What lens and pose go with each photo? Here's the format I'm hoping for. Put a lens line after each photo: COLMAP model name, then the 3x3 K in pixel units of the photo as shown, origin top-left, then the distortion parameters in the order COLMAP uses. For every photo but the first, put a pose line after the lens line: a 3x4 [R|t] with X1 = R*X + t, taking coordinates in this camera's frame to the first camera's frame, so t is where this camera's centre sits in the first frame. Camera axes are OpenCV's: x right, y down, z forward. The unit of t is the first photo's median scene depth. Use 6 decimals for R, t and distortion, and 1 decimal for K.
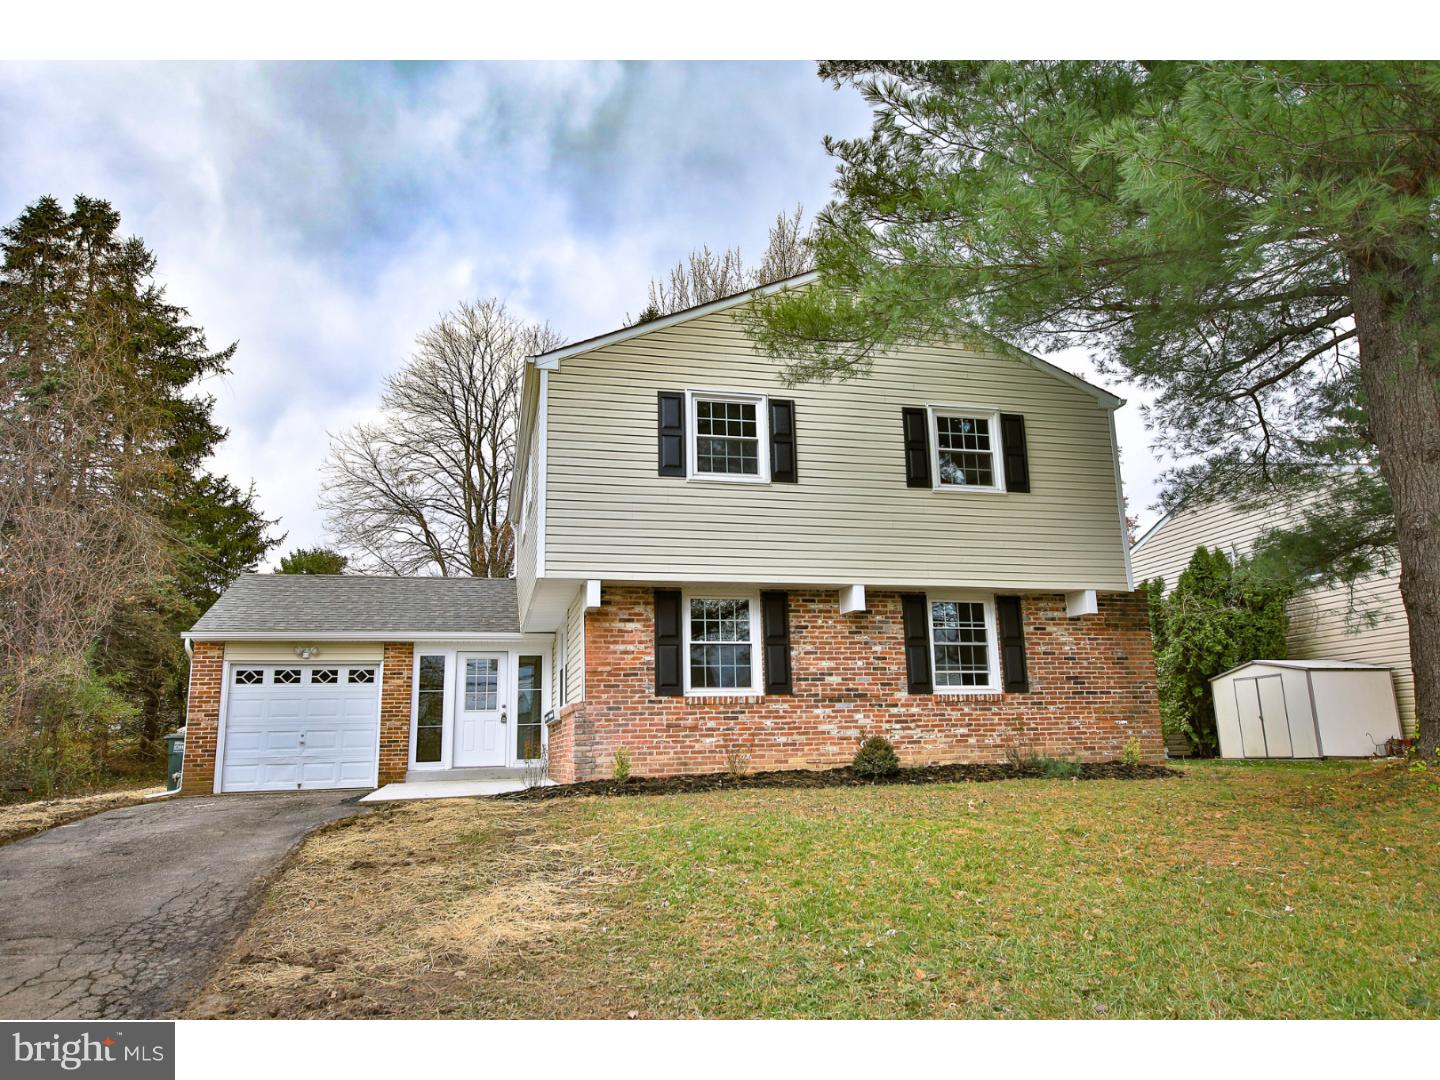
lens RADIAL K [[981.8, 0, 720.0], [0, 981.8, 540.0], [0, 0, 1]] dist [0.020869, -0.001706]
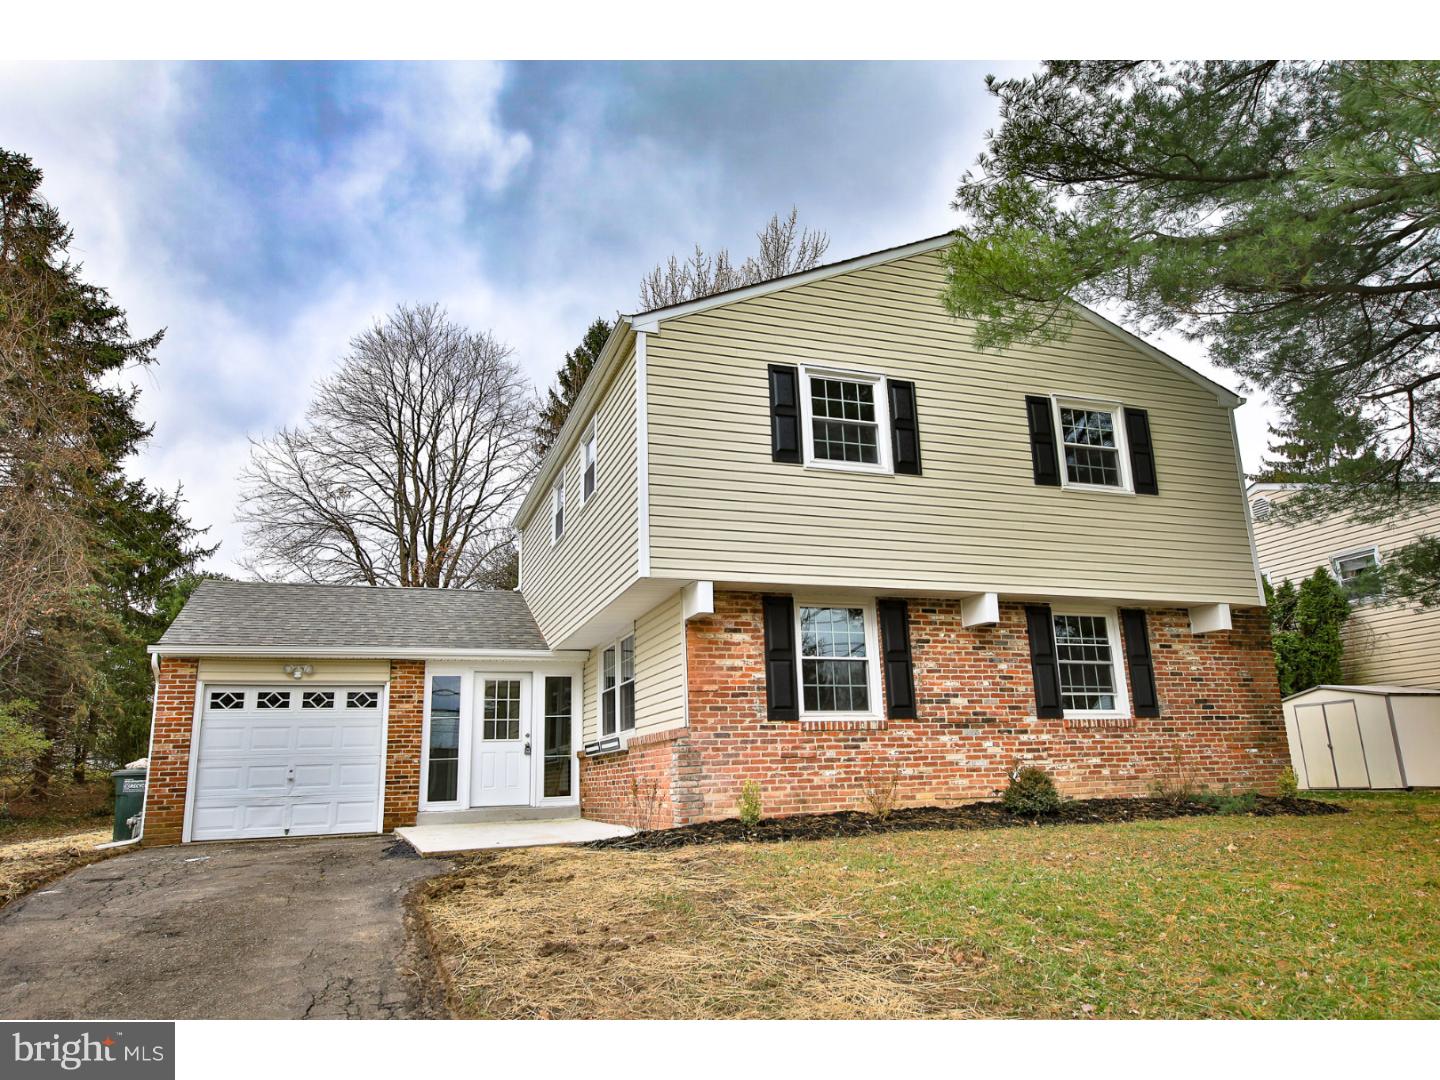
lens RADIAL K [[981.8, 0, 720.0], [0, 981.8, 540.0], [0, 0, 1]] dist [0.020869, -0.001706]
pose [[0.994498, 0.017994, 0.103199, -0.178093], [-0.014633, 0.999341, -0.033233, 0.029300], [-0.103729, 0.031540, 0.994105, 0.144152]]
